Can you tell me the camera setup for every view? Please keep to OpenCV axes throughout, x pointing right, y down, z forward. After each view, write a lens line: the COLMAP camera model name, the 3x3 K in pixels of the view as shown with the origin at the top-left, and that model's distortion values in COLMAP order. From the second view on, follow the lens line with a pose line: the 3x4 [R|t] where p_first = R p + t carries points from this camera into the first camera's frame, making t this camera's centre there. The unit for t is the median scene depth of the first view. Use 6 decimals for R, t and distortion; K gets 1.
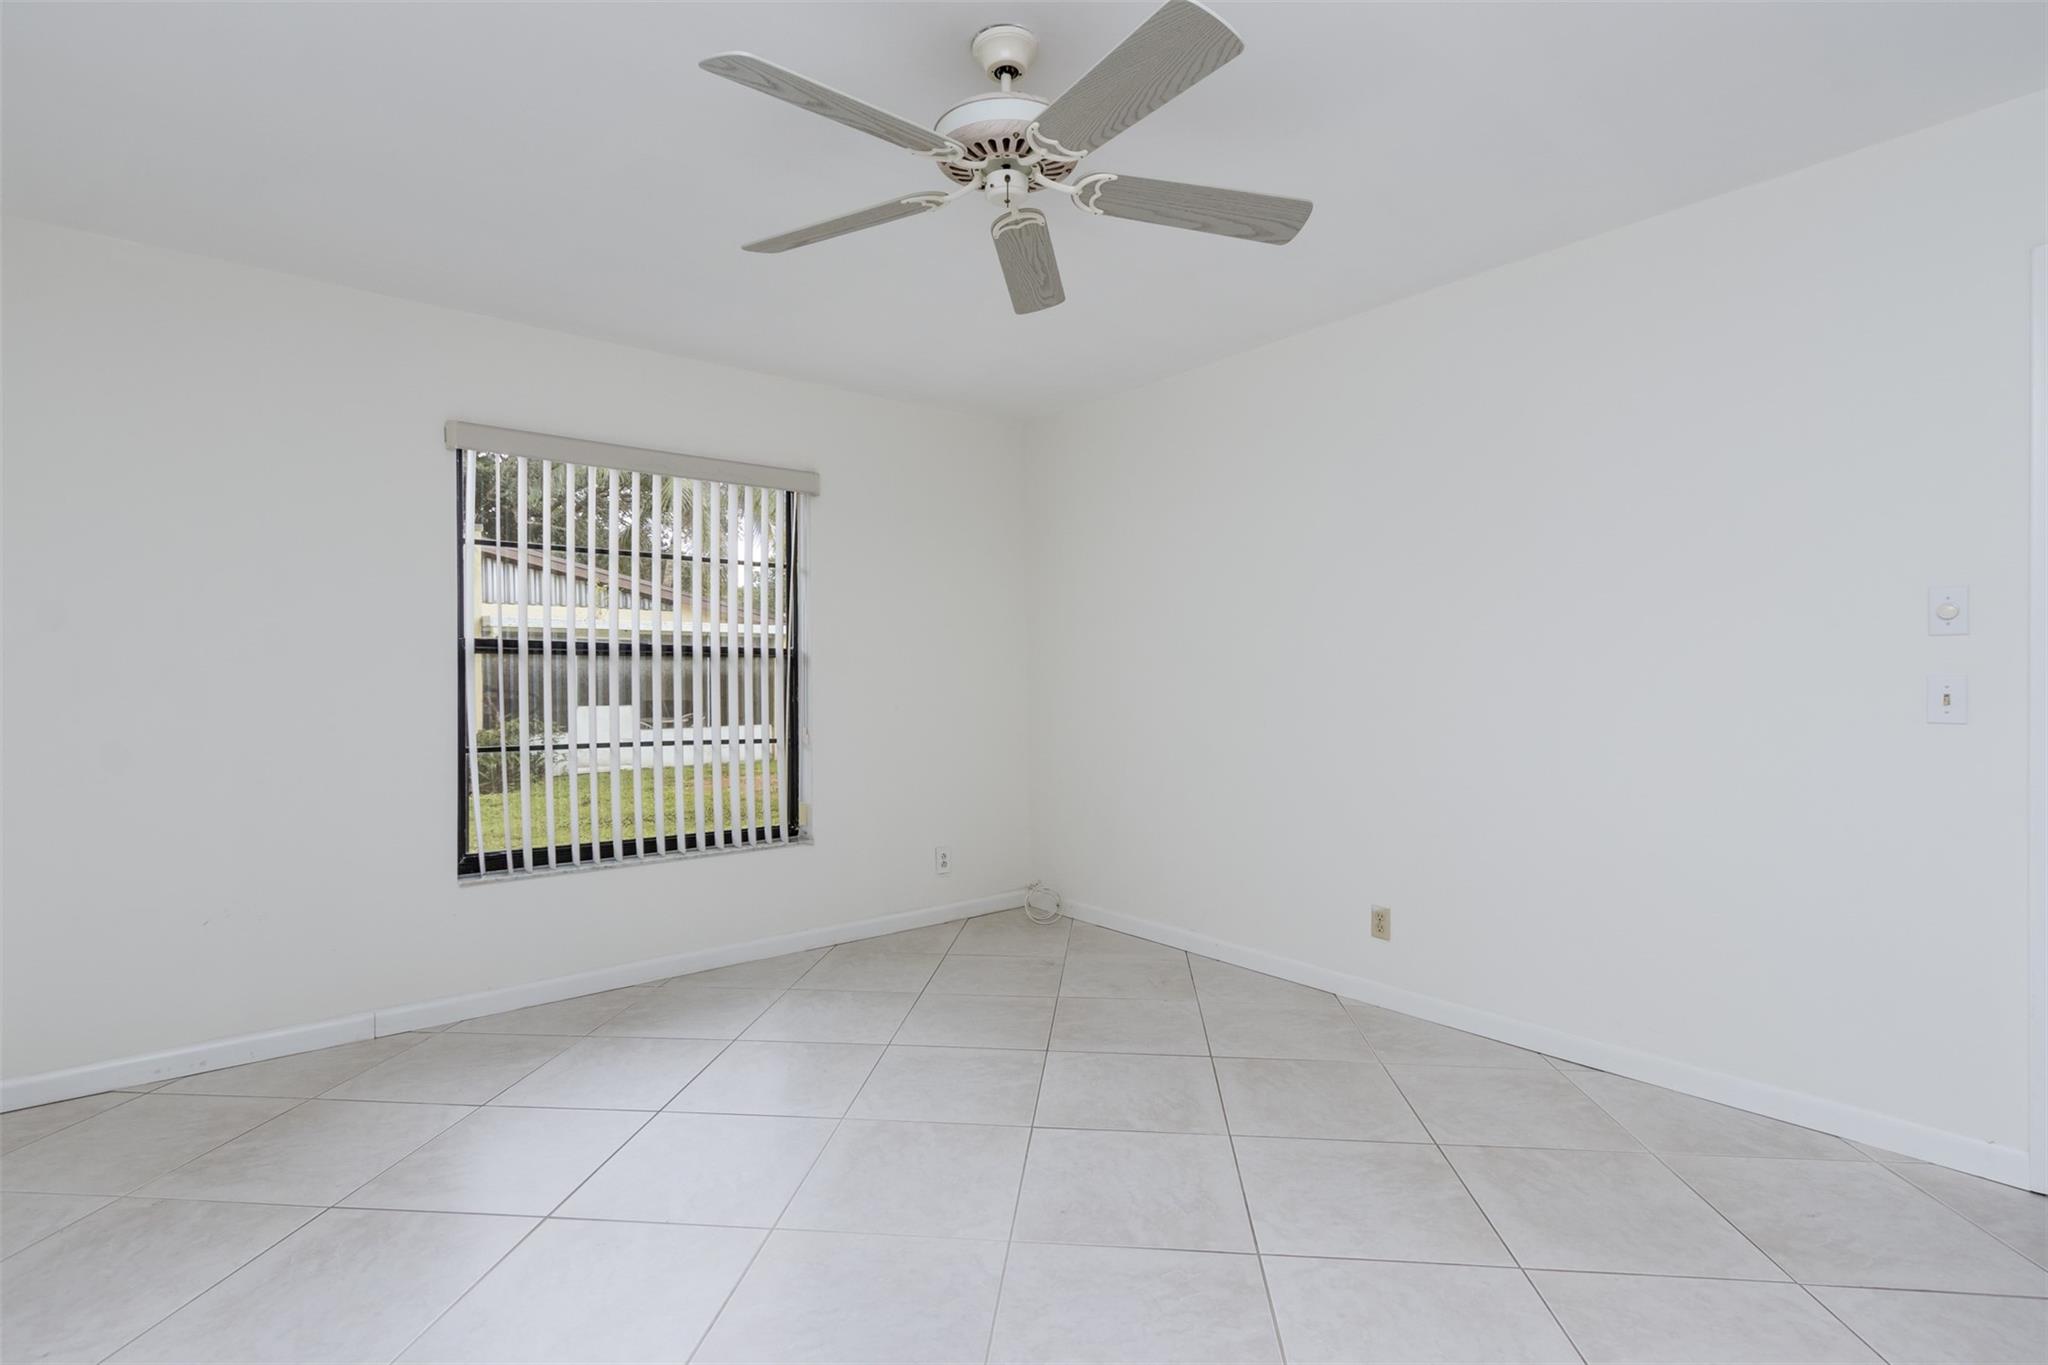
lens RADIAL K [[946.7, 0, 1029.5], [0, 946.7, 677.2], [0, 0, 1]] dist [0.004538, -0.000450]
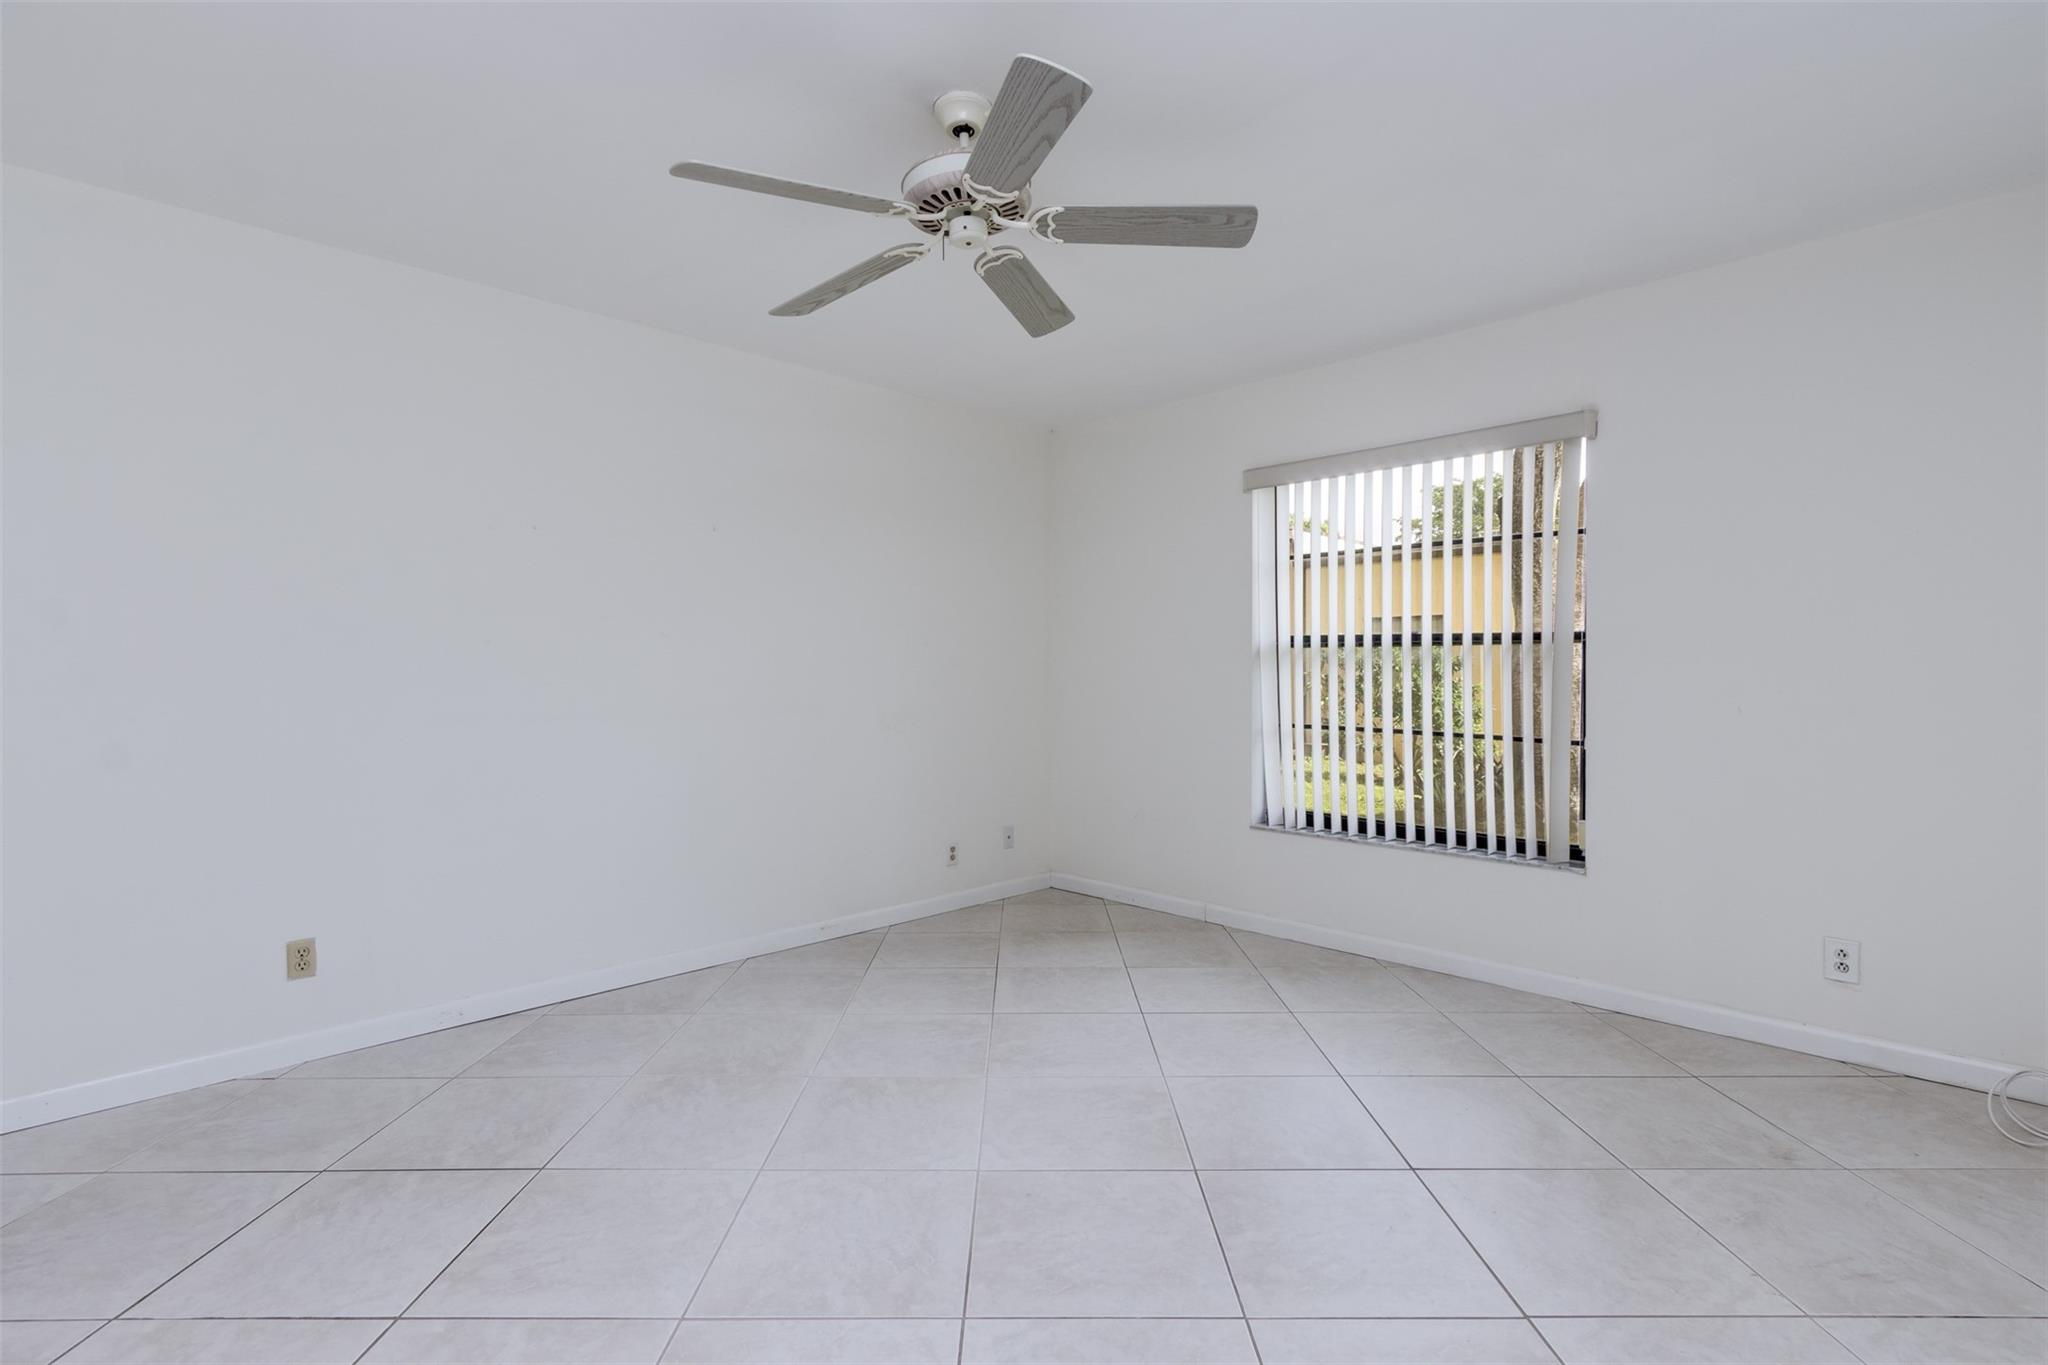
lens RADIAL K [[946.7, 0, 1029.5], [0, 946.7, 677.2], [0, 0, 1]] dist [0.004538, -0.000450]
pose [[0.107374, 0.011623, -0.994151, 0.628732], [0.001873, 0.999928, 0.011893, -0.001586], [0.994217, -0.003139, 0.107345, 0.539900]]
